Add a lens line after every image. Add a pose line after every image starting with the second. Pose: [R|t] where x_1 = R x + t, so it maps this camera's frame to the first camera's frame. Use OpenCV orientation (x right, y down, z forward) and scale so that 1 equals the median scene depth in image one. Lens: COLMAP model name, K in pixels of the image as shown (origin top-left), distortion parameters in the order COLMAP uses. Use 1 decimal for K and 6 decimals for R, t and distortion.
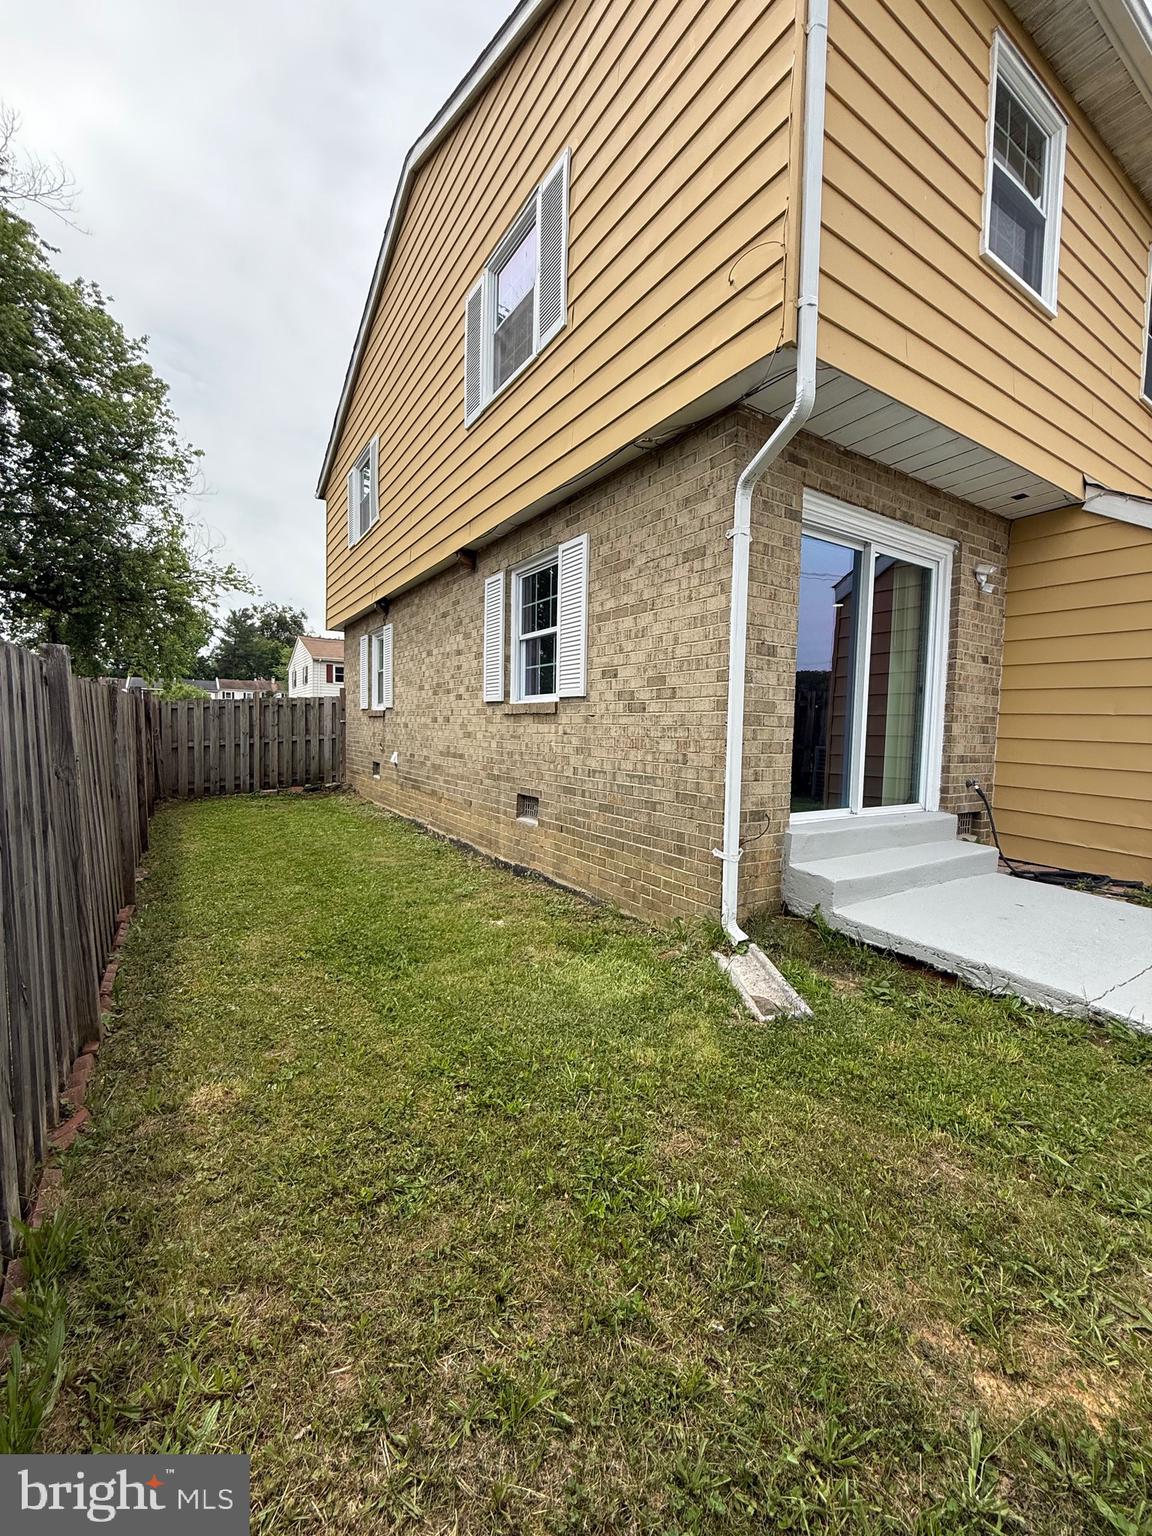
lens RADIAL K [[610.6, 0, 578.2], [0, 610.6, 770.8], [0, 0, 1]] dist [-0.001401, 0.000336]
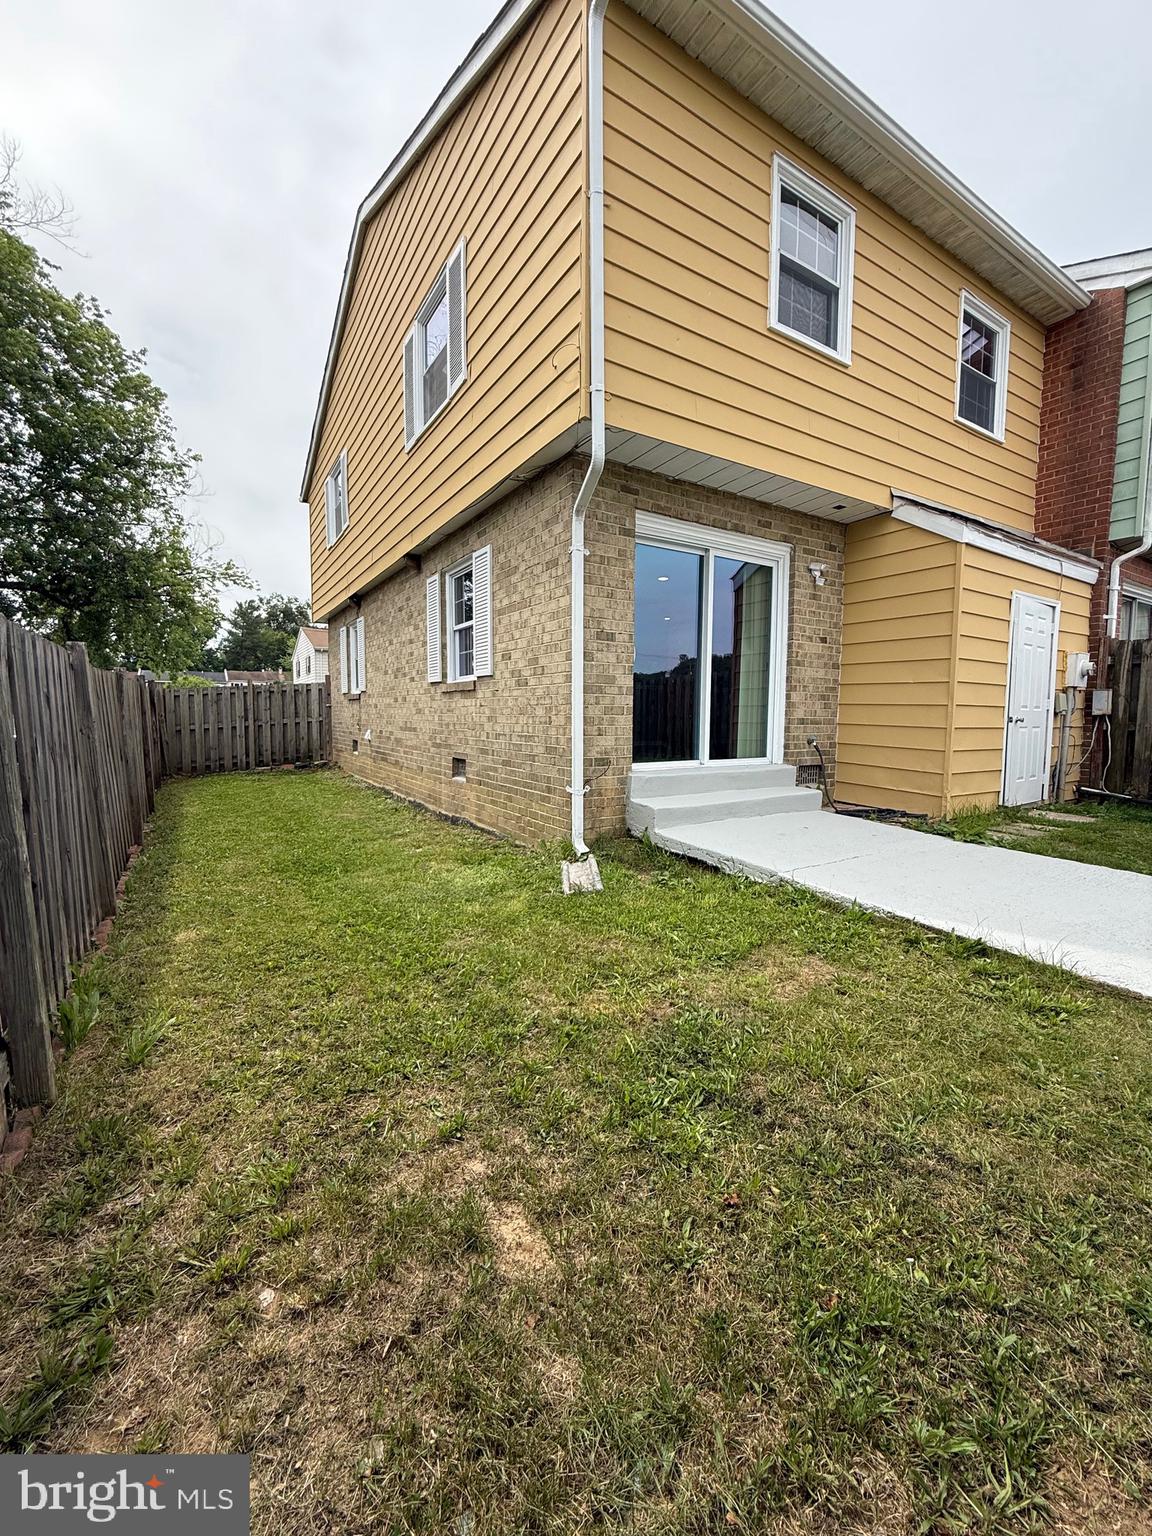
lens RADIAL K [[610.6, 0, 578.8], [0, 610.6, 770.9], [0, 0, 1]] dist [-0.001401, 0.000336]
pose [[0.999780, -0.014747, -0.014911, 0.196988], [0.015087, 0.999623, 0.022924, 0.046642], [0.014567, -0.023144, 0.999626, -0.245524]]
